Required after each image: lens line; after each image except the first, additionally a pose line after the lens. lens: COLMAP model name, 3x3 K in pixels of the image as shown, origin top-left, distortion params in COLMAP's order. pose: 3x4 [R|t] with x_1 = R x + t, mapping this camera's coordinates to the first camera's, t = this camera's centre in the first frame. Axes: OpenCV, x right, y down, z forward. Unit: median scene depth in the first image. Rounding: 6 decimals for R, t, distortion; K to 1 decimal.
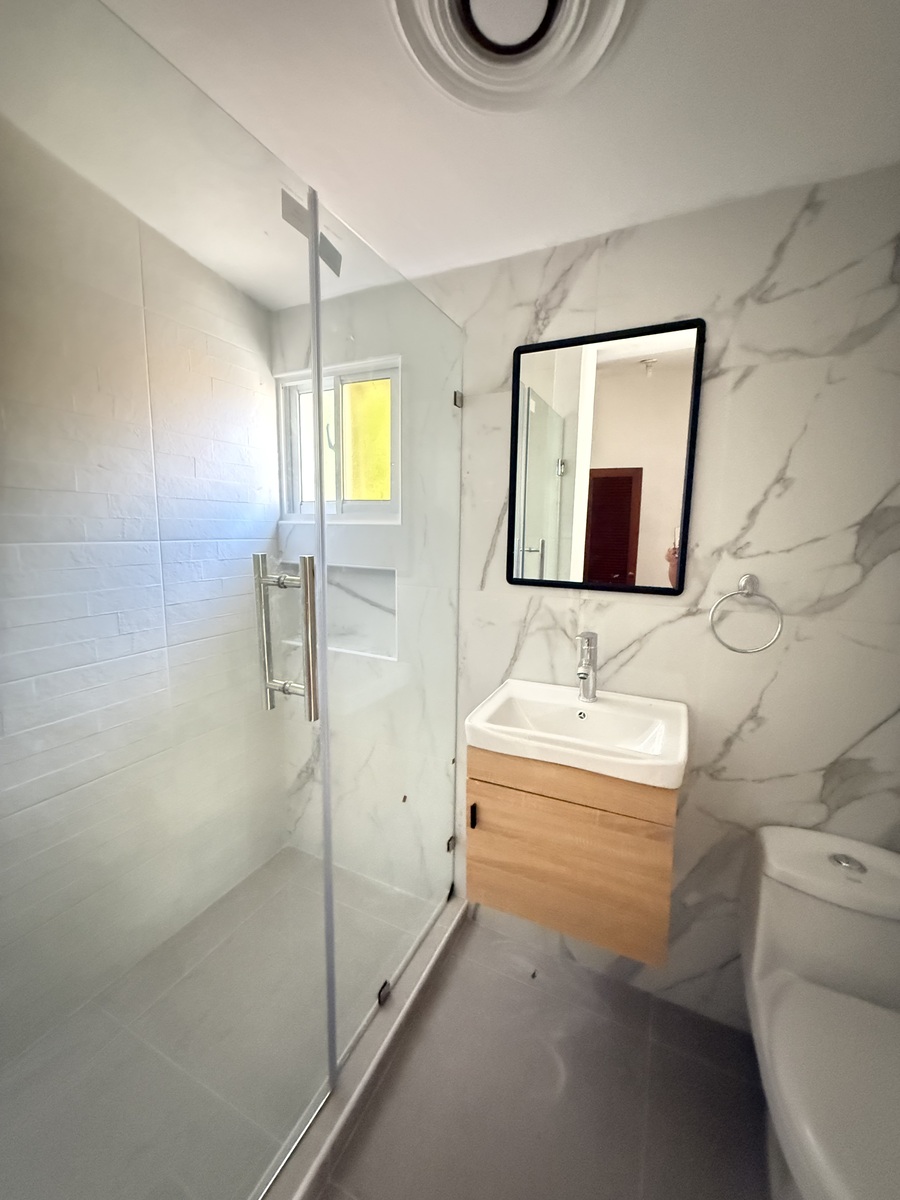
lens RADIAL K [[480.1, 0, 445.4], [0, 480.1, 598.1], [0, 0, 1]] dist [-0.001668, 0.001287]
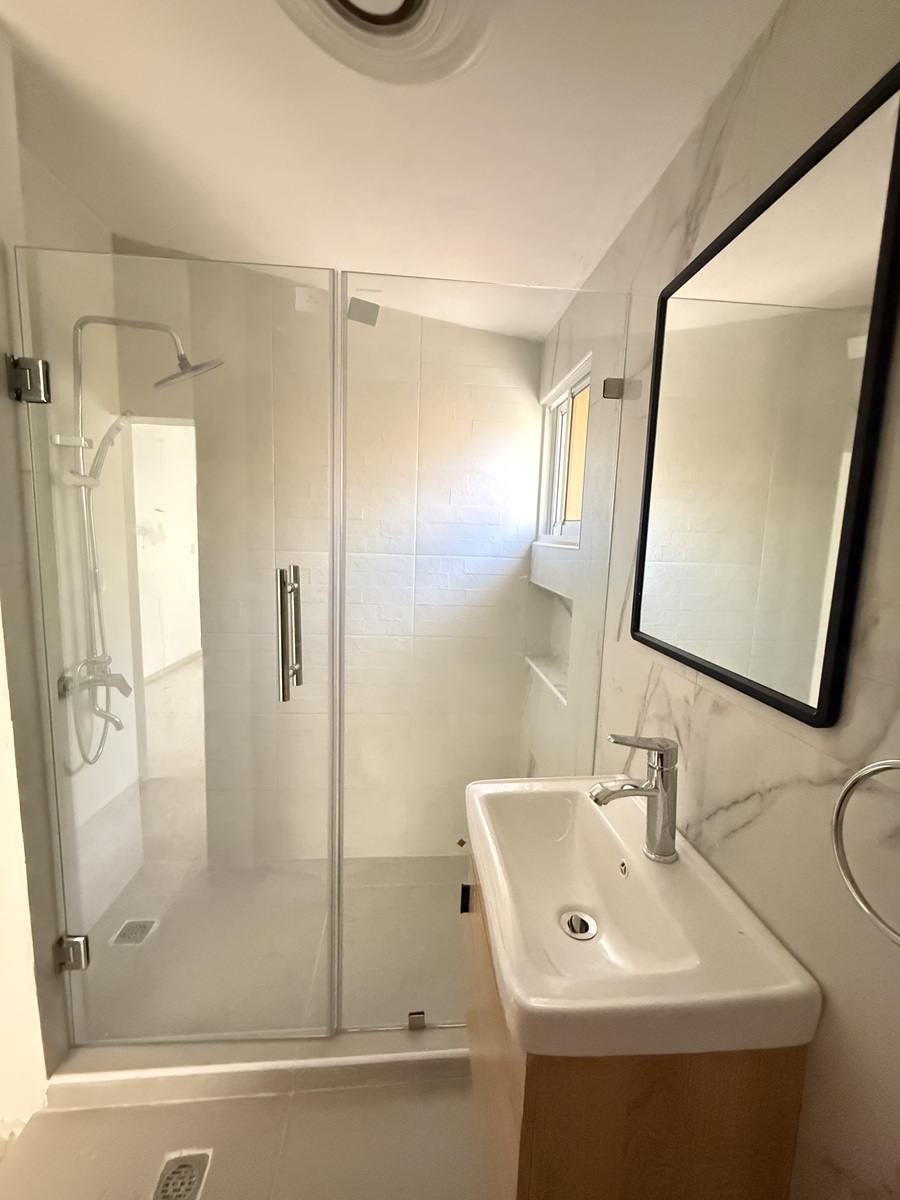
lens RADIAL K [[480.1, 0, 446.1], [0, 480.1, 598.2], [0, 0, 1]] dist [-0.001668, 0.001287]
pose [[0.501614, 0.119881, -0.856745, 0.591205], [-0.154256, 0.986875, 0.047774, -0.079300], [0.851228, 0.108193, 0.513522, 0.416601]]
